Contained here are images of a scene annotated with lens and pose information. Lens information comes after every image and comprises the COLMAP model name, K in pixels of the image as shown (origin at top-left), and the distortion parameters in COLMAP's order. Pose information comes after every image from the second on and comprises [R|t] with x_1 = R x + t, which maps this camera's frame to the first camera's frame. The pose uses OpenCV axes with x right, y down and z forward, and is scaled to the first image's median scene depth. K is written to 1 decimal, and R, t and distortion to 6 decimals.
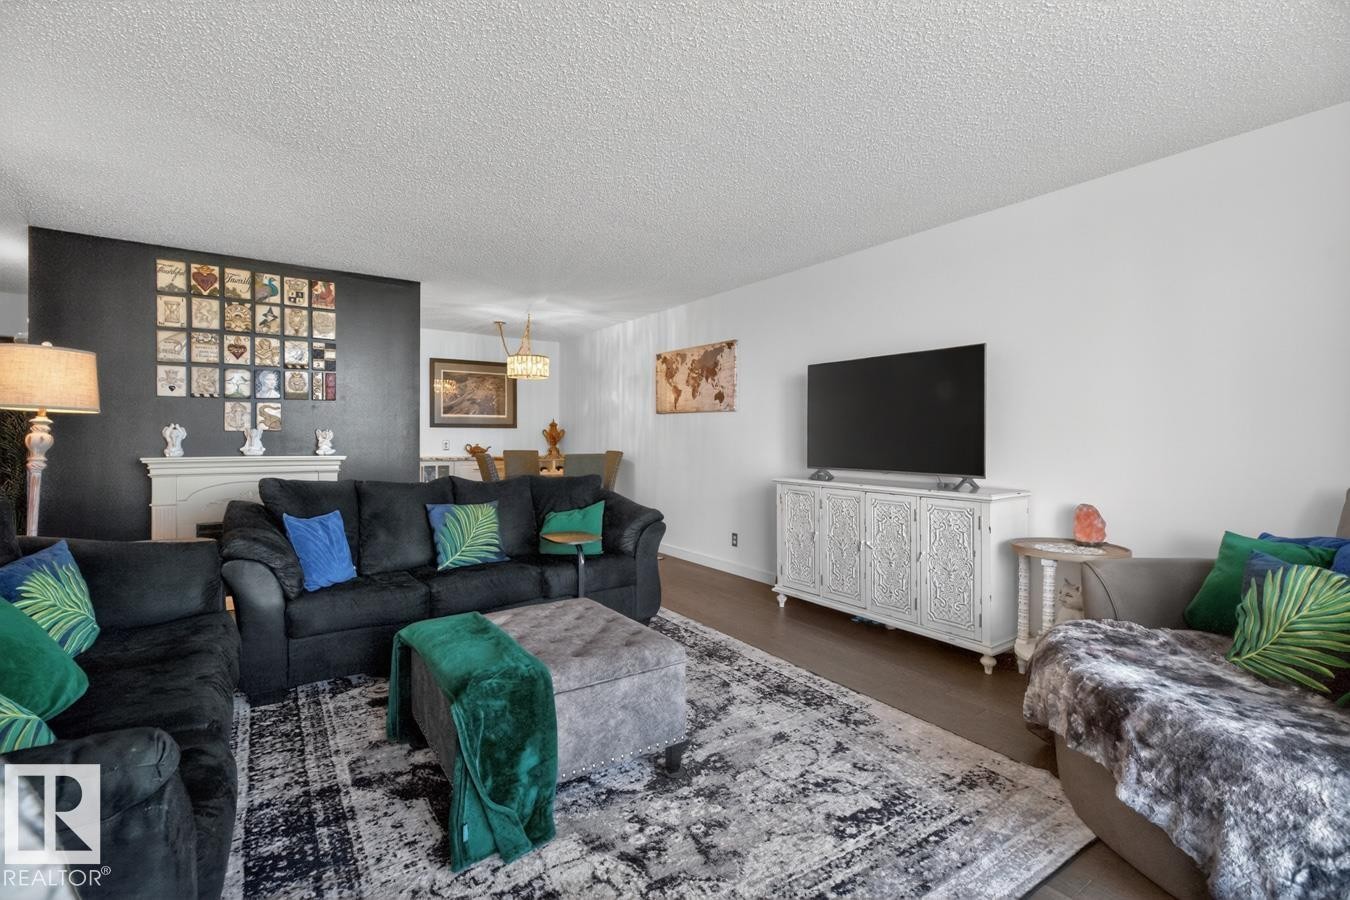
lens RADIAL K [[625.4, 0, 677.3], [0, 625.4, 440.2], [0, 0, 1]] dist [-0.003121, -0.001607]
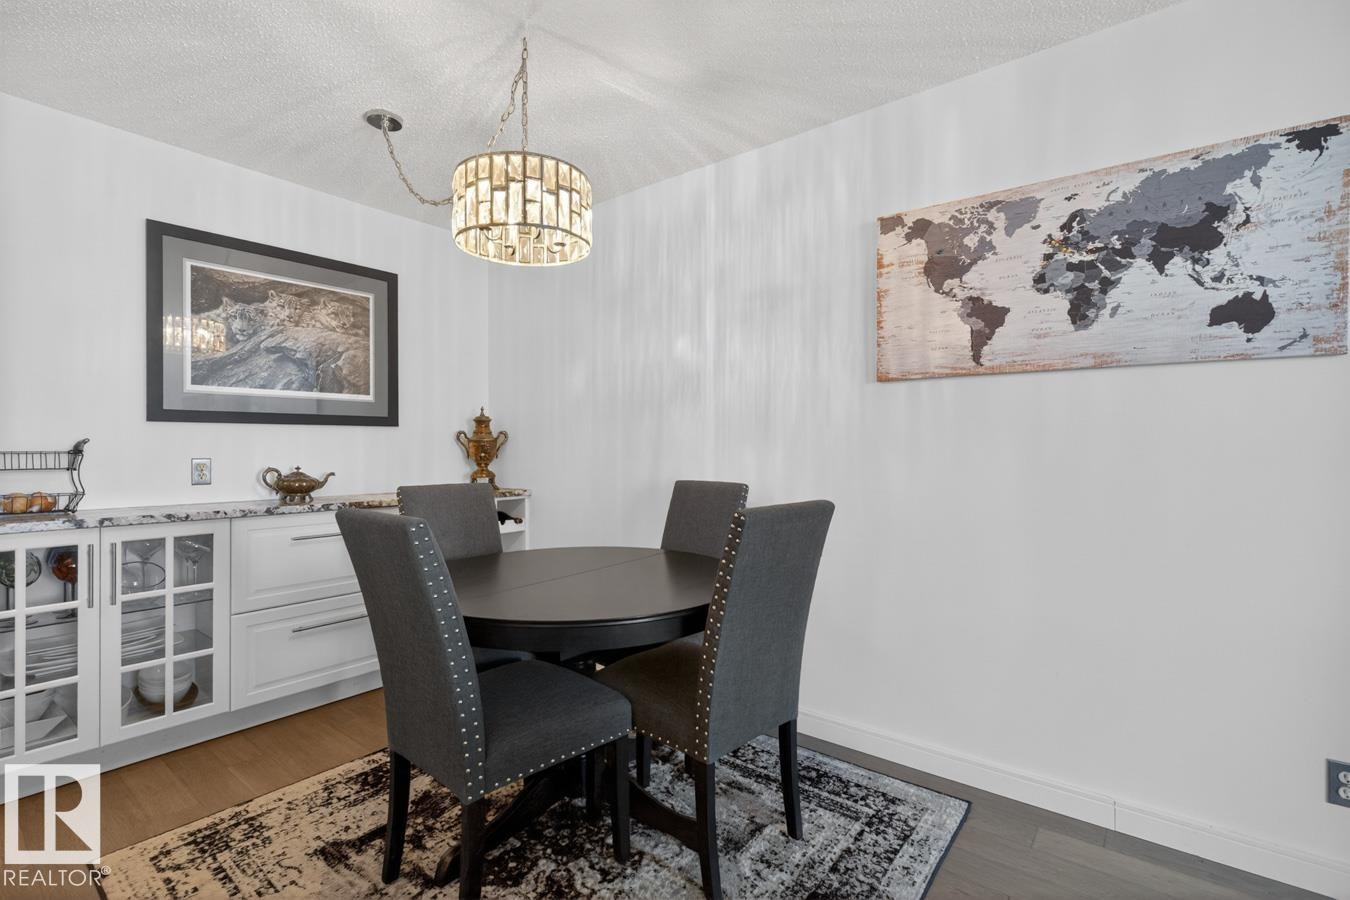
lens RADIAL K [[625.4, 0, 676.0], [0, 625.4, 448.0], [0, 0, 1]] dist [-0.003121, -0.001607]
pose [[0.956514, -0.003642, 0.291665, -0.279497], [0.005581, 0.999968, -0.005818, -0.002022], [-0.291635, 0.007193, 0.956503, 0.755141]]
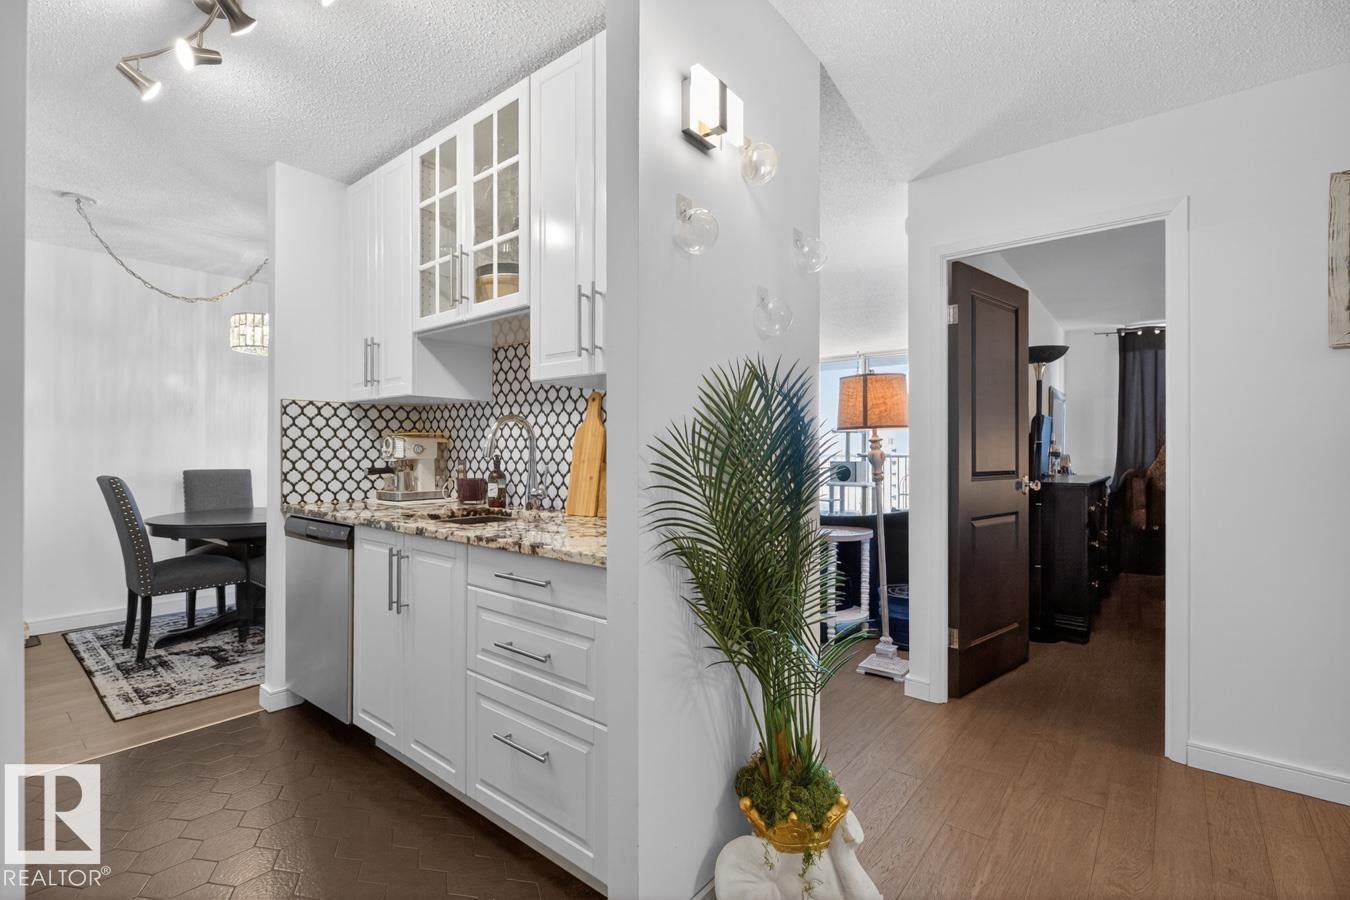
lens RADIAL K [[625.4, 0, 683.8], [0, 625.4, 448.5], [0, 0, 1]] dist [-0.003121, -0.001607]
pose [[-0.278094, -0.002180, 0.960552, -1.033096], [0.002048, 0.999994, 0.002862, -0.006908], [-0.960552, 0.002763, -0.278087, 0.852465]]
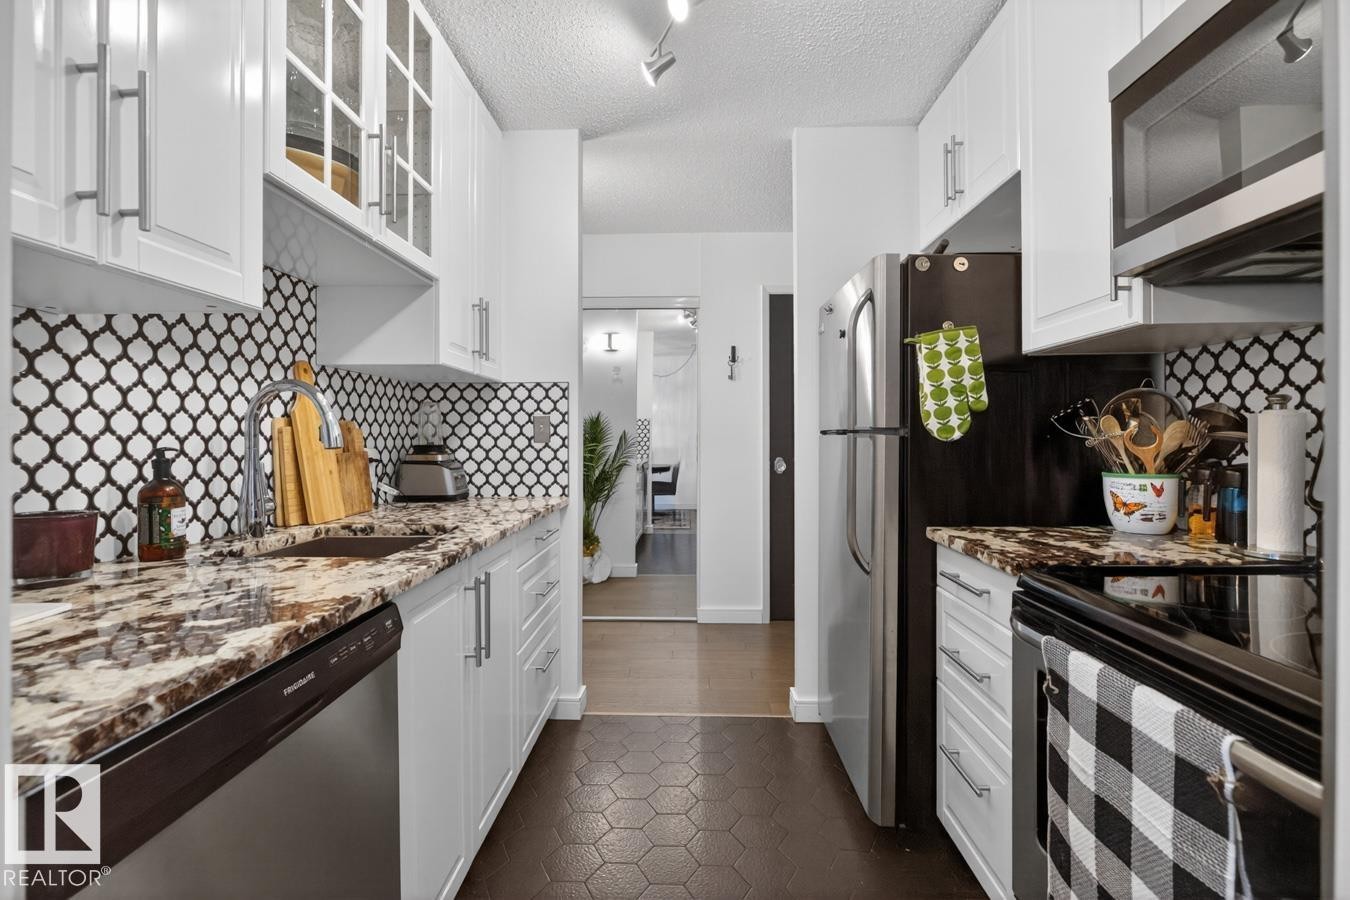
lens RADIAL K [[625.4, 0, 677.0], [0, 625.4, 440.4], [0, 0, 1]] dist [-0.003121, -0.001607]
pose [[-0.581415, -0.001684, -0.813605, -0.458207], [-0.006258, 0.999978, 0.002402, -0.005209], [0.813583, 0.006489, -0.581413, 1.138202]]
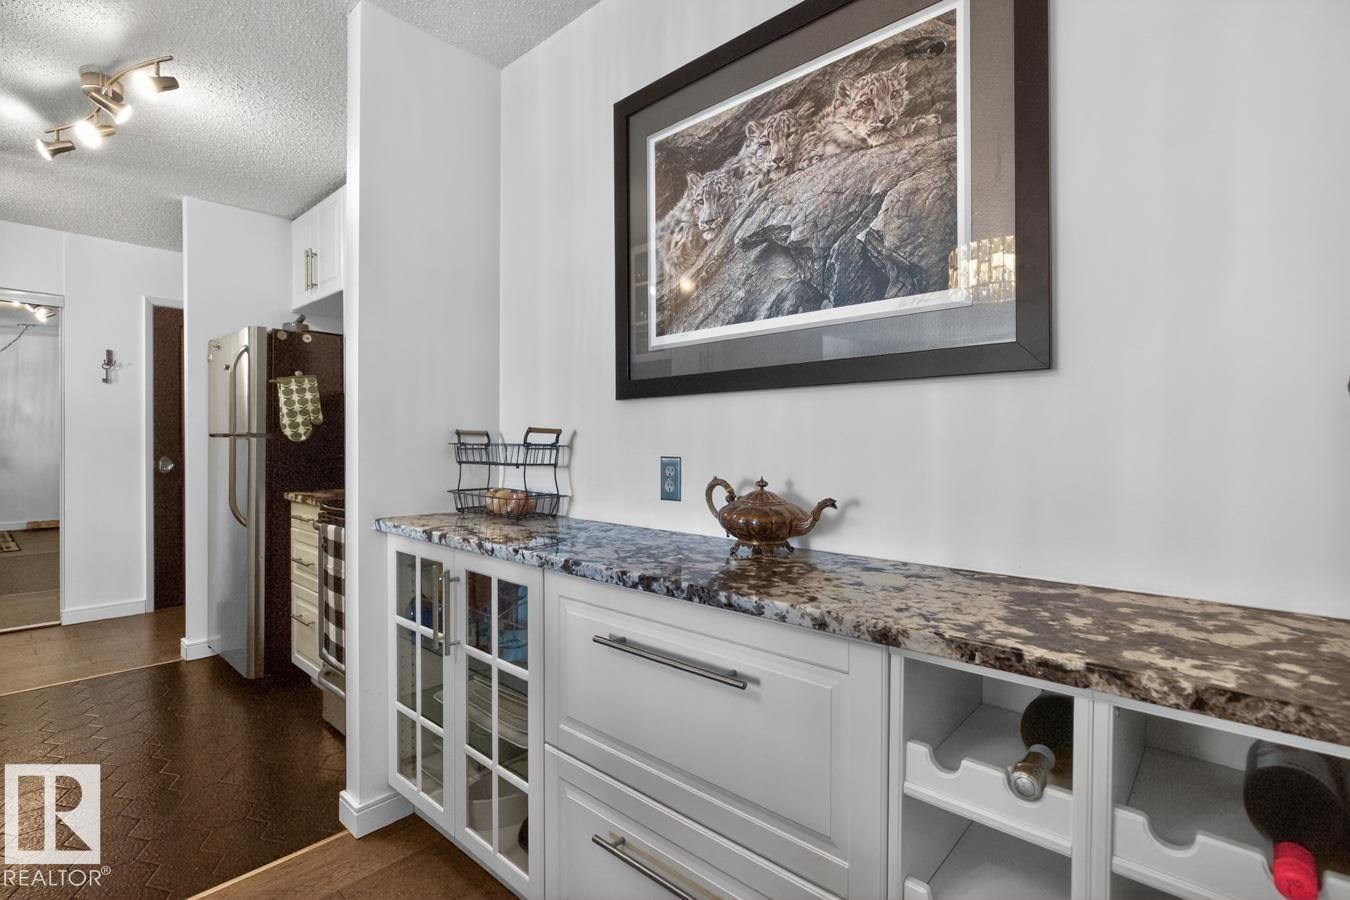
lens RADIAL K [[625.4, 0, 666.7], [0, 625.4, 448.2], [0, 0, 1]] dist [-0.003121, -0.001607]
pose [[0.231754, 0.004501, -0.972764, -0.206918], [-0.007634, 0.999967, 0.002808, -0.003298], [0.972744, 0.006776, 0.231781, 1.245965]]
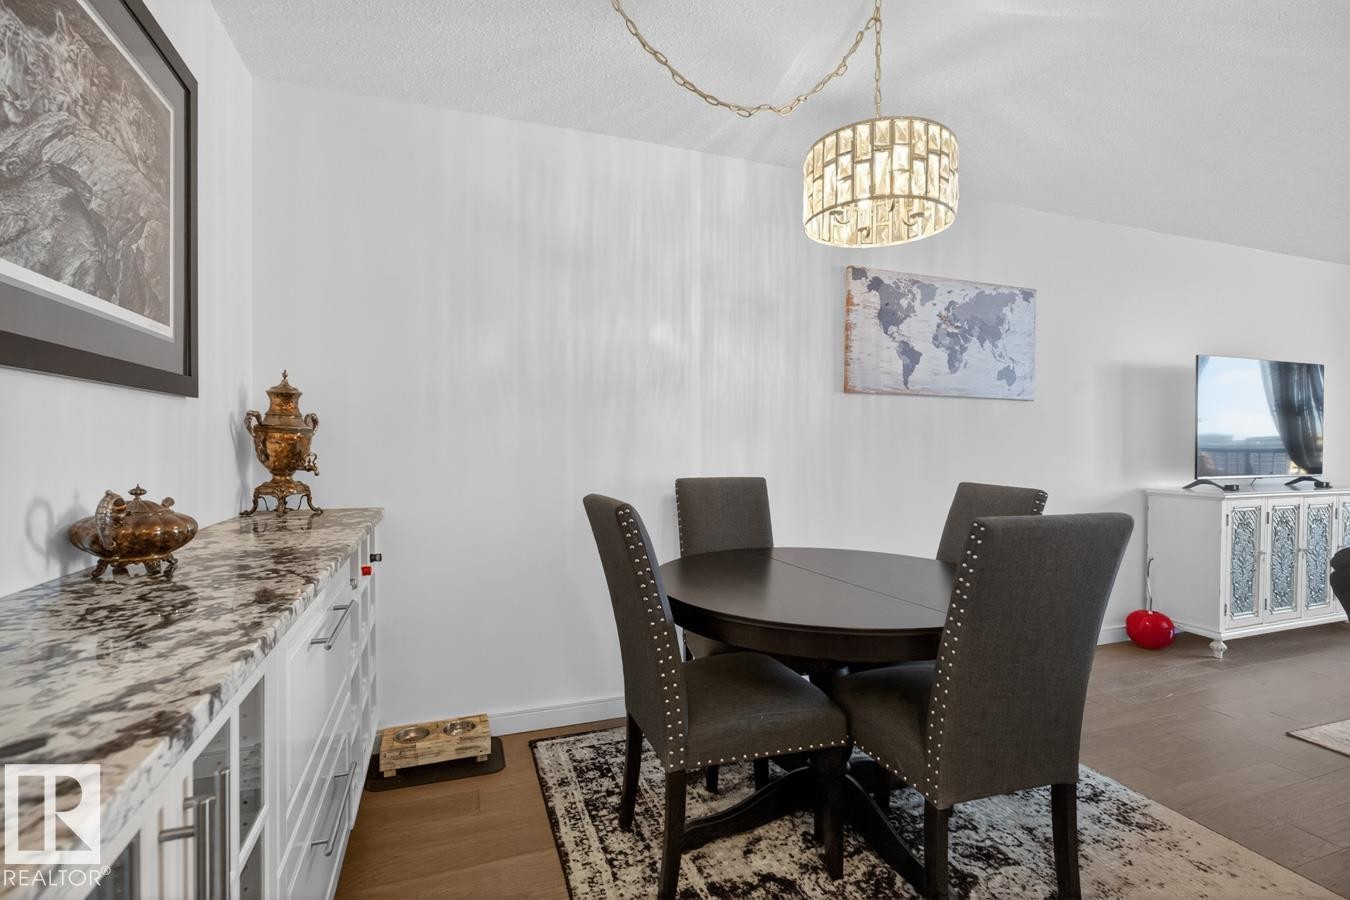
lens RADIAL K [[625.4, 0, 667.4], [0, 625.4, 446.5], [0, 0, 1]] dist [-0.003121, -0.001607]
pose [[0.260023, -0.005242, 0.965588, -0.578577], [0.005272, 0.999978, 0.004009, -0.004665], [-0.965588, 0.004048, 0.260044, 1.113489]]
